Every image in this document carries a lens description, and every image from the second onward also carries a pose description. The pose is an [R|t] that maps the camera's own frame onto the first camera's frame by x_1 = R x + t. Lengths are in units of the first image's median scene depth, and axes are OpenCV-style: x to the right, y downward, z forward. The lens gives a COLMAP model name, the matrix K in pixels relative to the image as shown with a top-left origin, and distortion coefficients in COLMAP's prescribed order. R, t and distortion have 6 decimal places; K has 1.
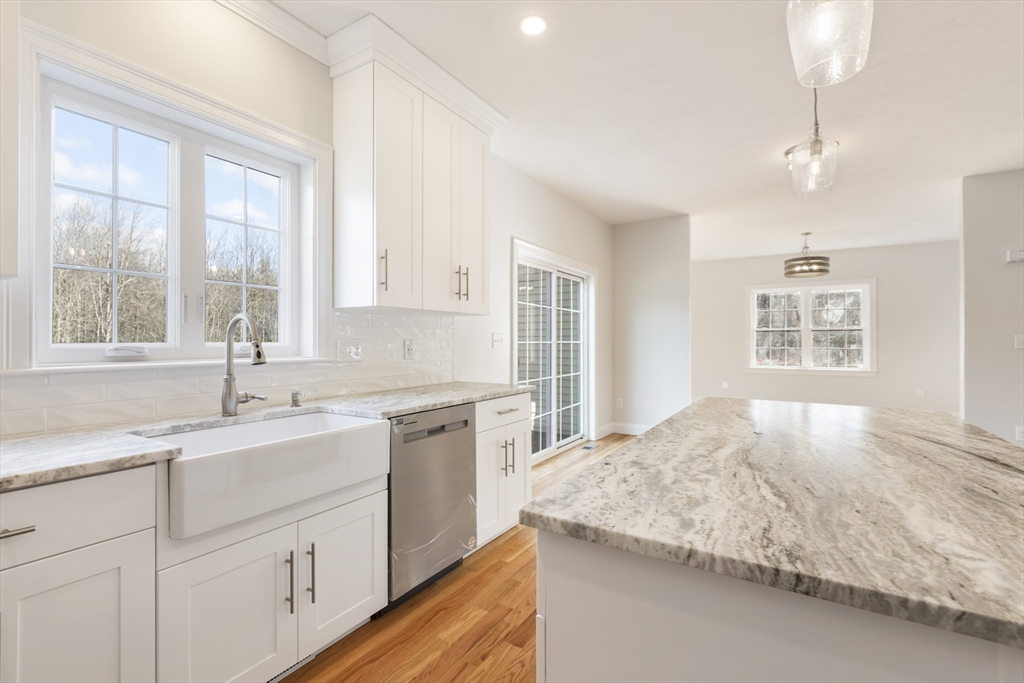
lens RADIAL K [[459.9, 0, 507.9], [0, 459.9, 338.0], [0, 0, 1]] dist [0.002135, -0.000099]
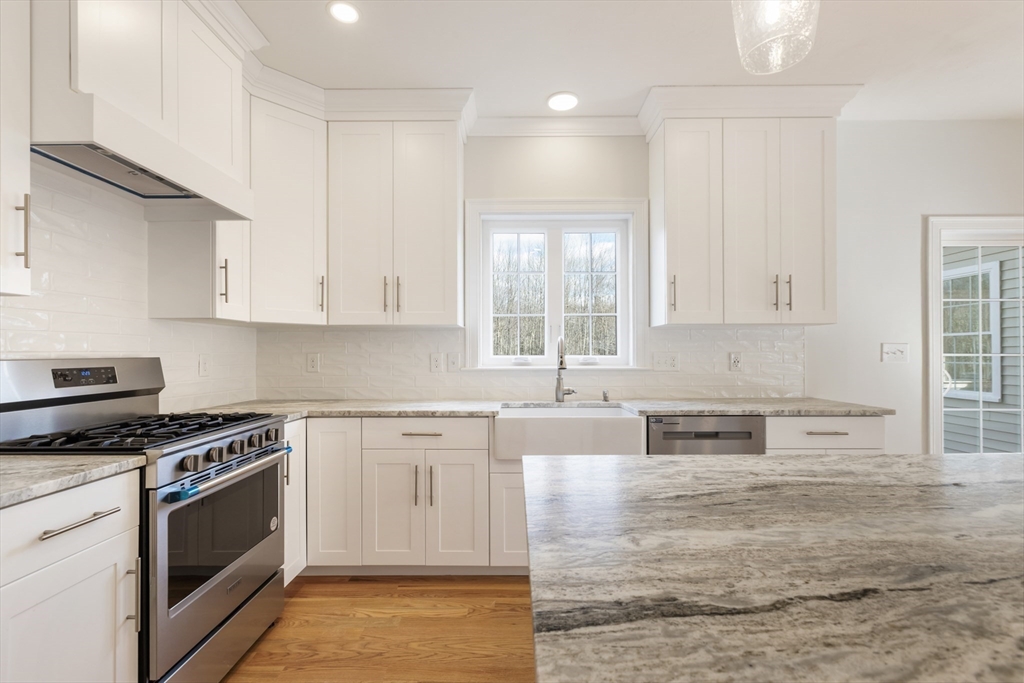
lens RADIAL K [[459.9, 0, 515.0], [0, 459.9, 350.8], [0, 0, 1]] dist [0.002135, -0.000099]
pose [[0.526037, -0.008161, -0.850423, 0.417757], [0.008966, 0.999952, -0.004050, 0.000067], [0.850415, -0.005495, 0.526084, 0.032067]]
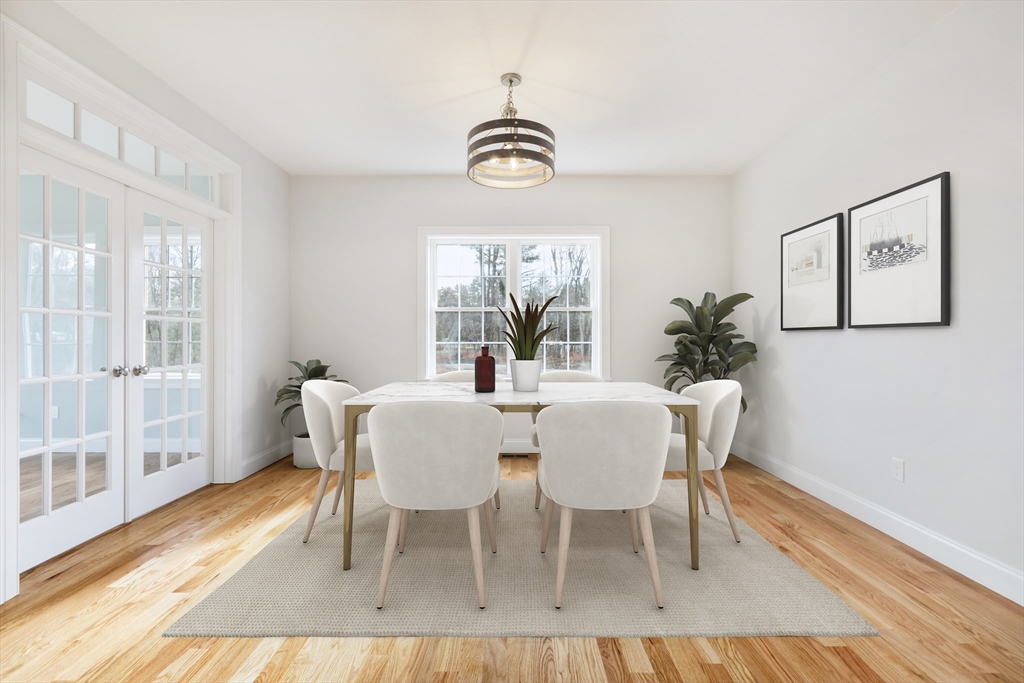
lens RADIAL K [[459.9, 0, 510.6], [0, 459.9, 339.7], [0, 0, 1]] dist [0.002135, -0.000099]
pose [[0.845526, 0.002165, 0.533930, 0.992460], [-0.007088, 0.999949, 0.007171, 0.041299], [-0.533888, -0.009848, 0.845498, 1.506197]]
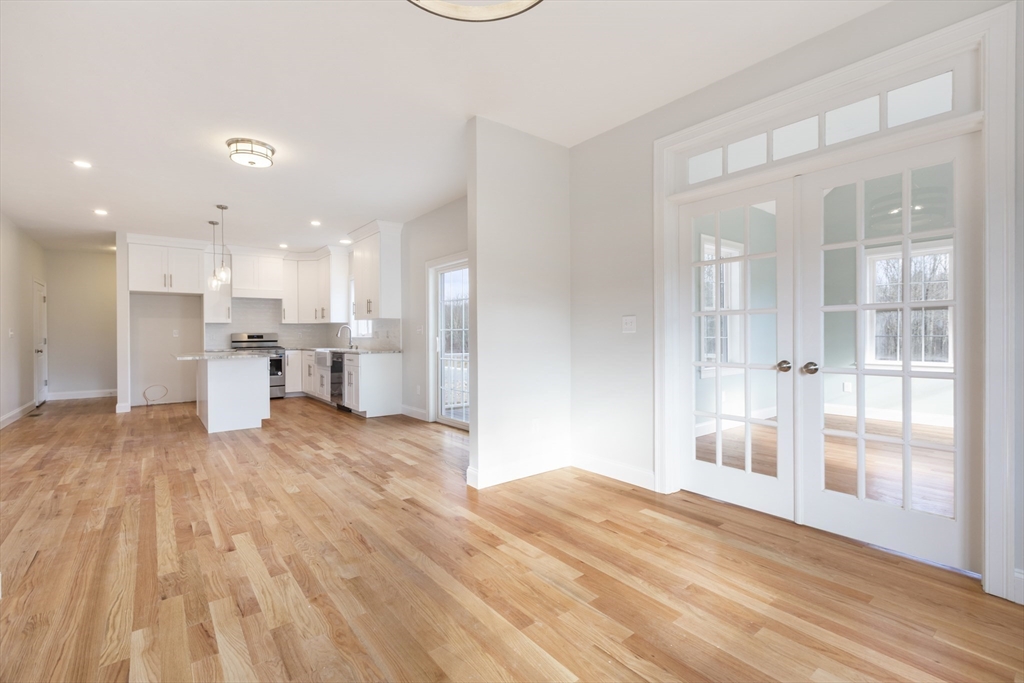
lens RADIAL K [[459.9, 0, 511.2], [0, 459.9, 337.4], [0, 0, 1]] dist [0.002135, -0.000099]
pose [[-0.337454, 0.003437, -0.941336, 1.891645], [0.011962, 0.999928, -0.000637, 0.051202], [0.941266, -0.011476, -0.337471, 2.495884]]
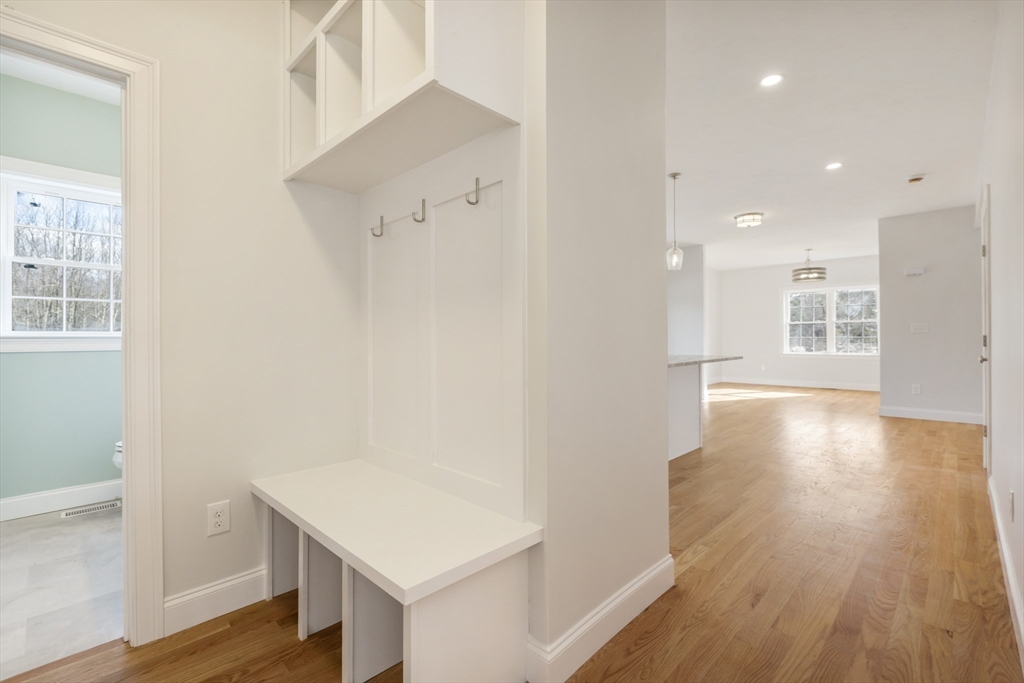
lens RADIAL K [[459.9, 0, 507.2], [0, 459.9, 338.7], [0, 0, 1]] dist [0.002135, -0.000099]
pose [[0.978696, -0.006961, -0.205196, 0.163608], [0.008092, 0.999956, 0.004671, 0.037450], [0.205154, -0.006232, 0.978710, -1.123682]]
